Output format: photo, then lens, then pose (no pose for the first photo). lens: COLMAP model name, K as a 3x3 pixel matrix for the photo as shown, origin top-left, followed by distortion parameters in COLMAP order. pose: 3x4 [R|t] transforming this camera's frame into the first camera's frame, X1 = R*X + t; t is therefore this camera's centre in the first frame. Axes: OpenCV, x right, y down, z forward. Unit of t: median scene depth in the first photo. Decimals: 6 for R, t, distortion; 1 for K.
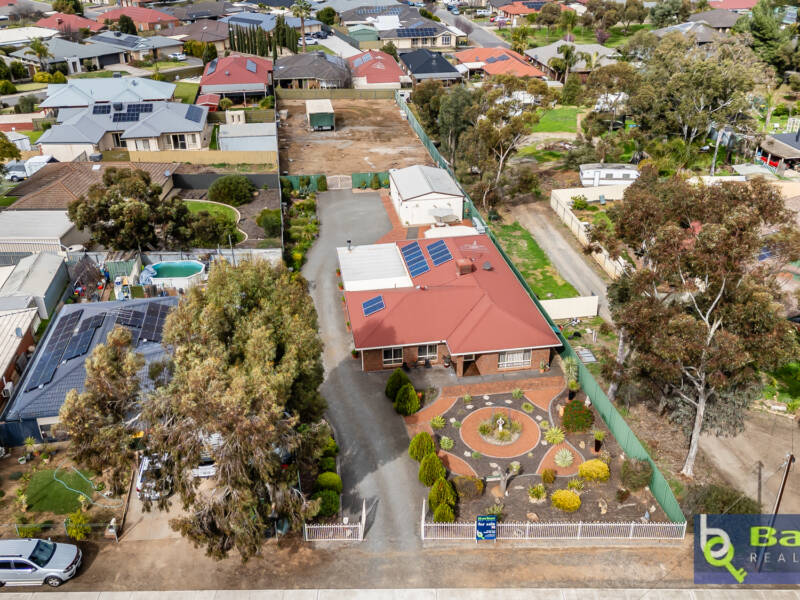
lens RADIAL K [[741.1, 0, 398.9], [0, 741.1, 301.5], [0, 0, 1]] dist [0.042591, 0.000000]
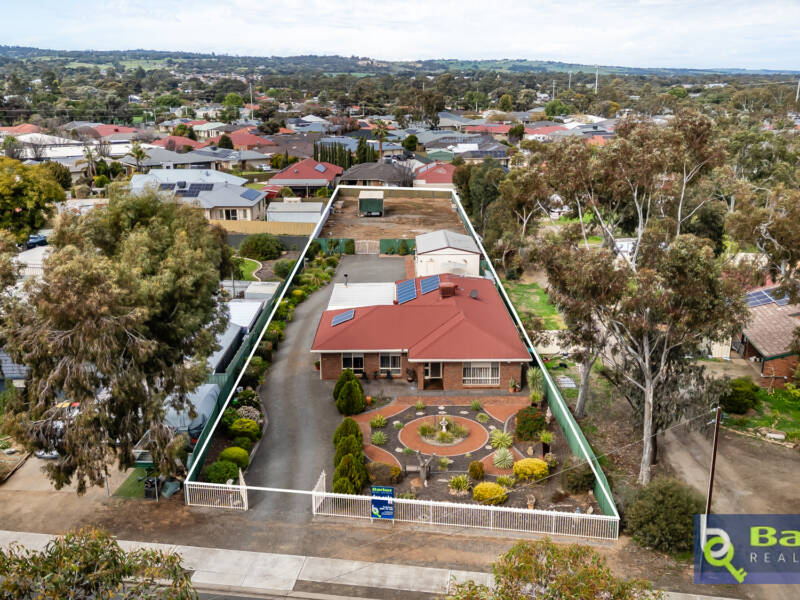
lens RADIAL K [[741.1, 0, 399.7], [0, 741.1, 300.3], [0, 0, 1]] dist [0.042591, 0.000000]
pose [[0.988620, 0.049934, -0.141906, 0.182603], [-0.078188, 0.976440, -0.201127, 0.180673], [0.128520, 0.209933, 0.969232, 0.081014]]
